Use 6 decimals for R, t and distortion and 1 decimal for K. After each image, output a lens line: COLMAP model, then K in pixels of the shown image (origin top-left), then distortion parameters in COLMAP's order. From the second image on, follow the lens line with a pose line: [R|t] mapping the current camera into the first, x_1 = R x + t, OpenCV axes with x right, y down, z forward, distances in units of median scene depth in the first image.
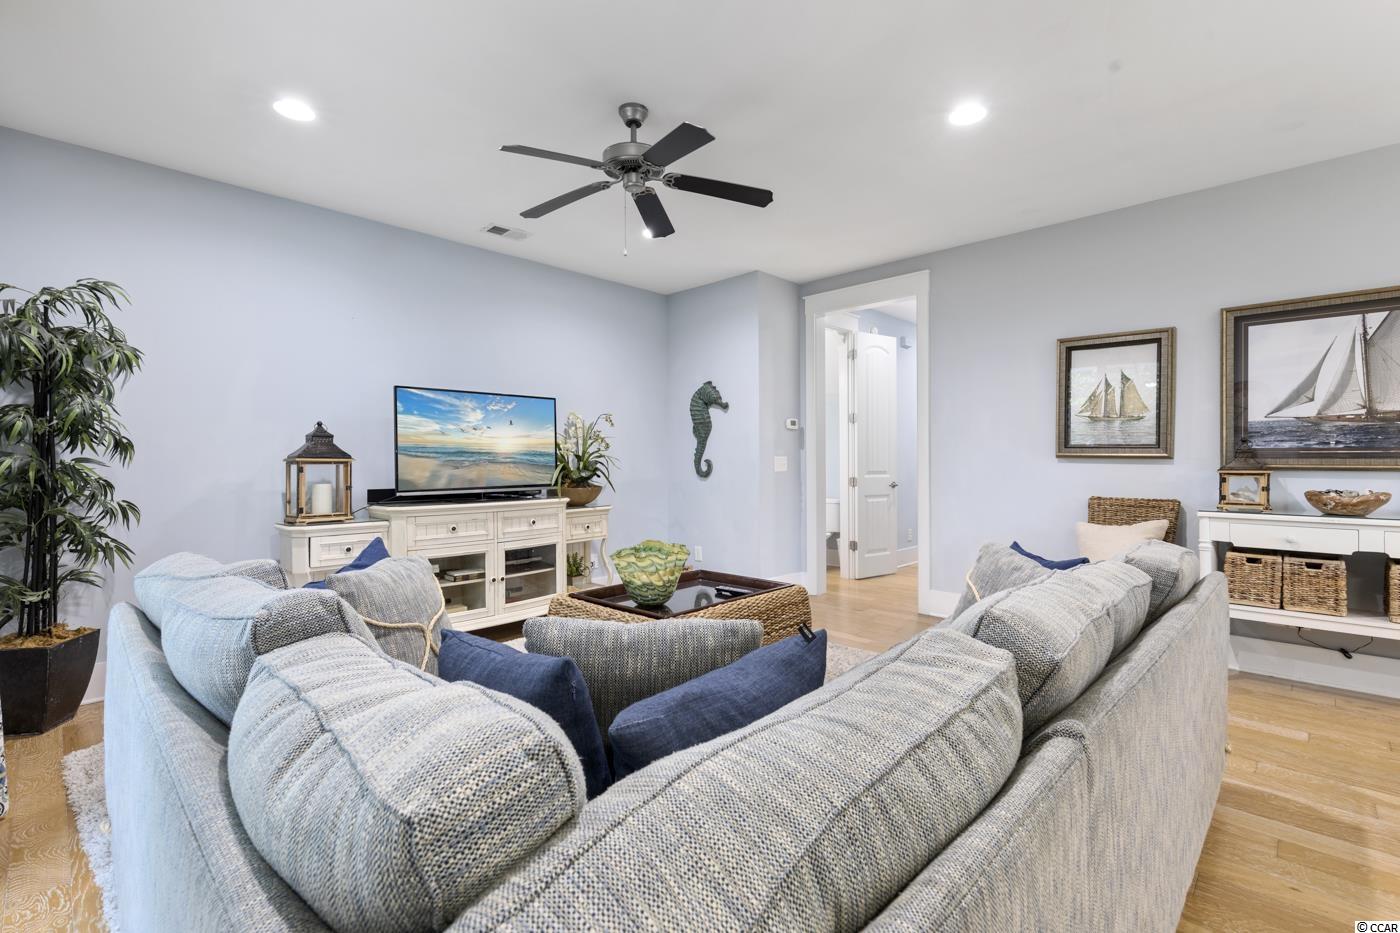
lens RADIAL K [[630.3, 0, 697.4], [0, 630.3, 458.8], [0, 0, 1]] dist [0.005416, -0.000833]
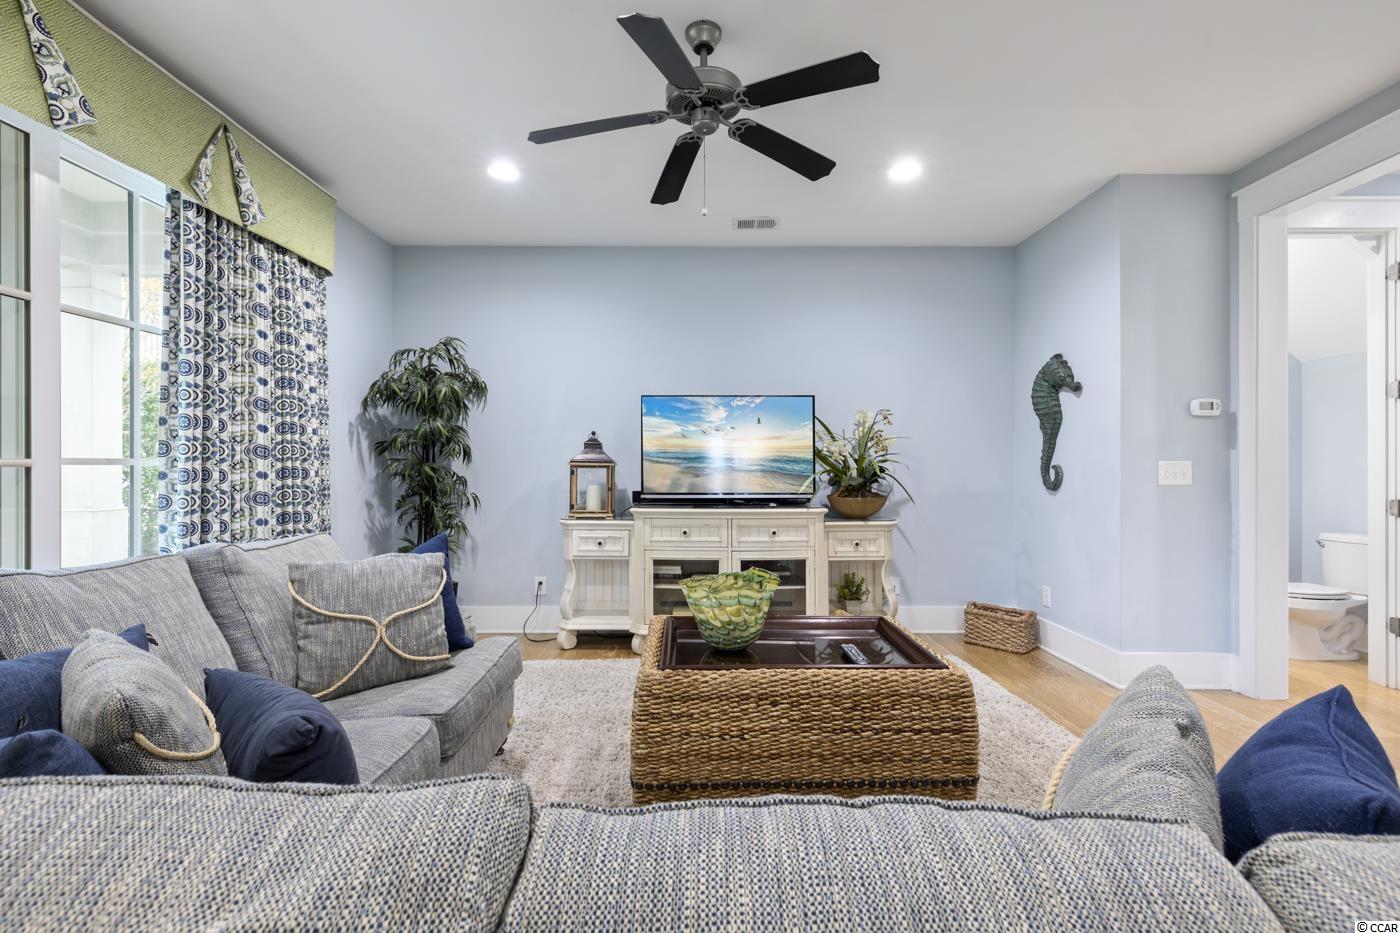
lens RADIAL K [[630.3, 0, 690.4], [0, 630.3, 463.3], [0, 0, 1]] dist [0.005416, -0.000833]
pose [[0.697998, 0.003817, -0.716090, 0.313516], [-0.002029, 0.999992, 0.003354, -0.003123], [0.716097, -0.000888, 0.698000, 0.281444]]
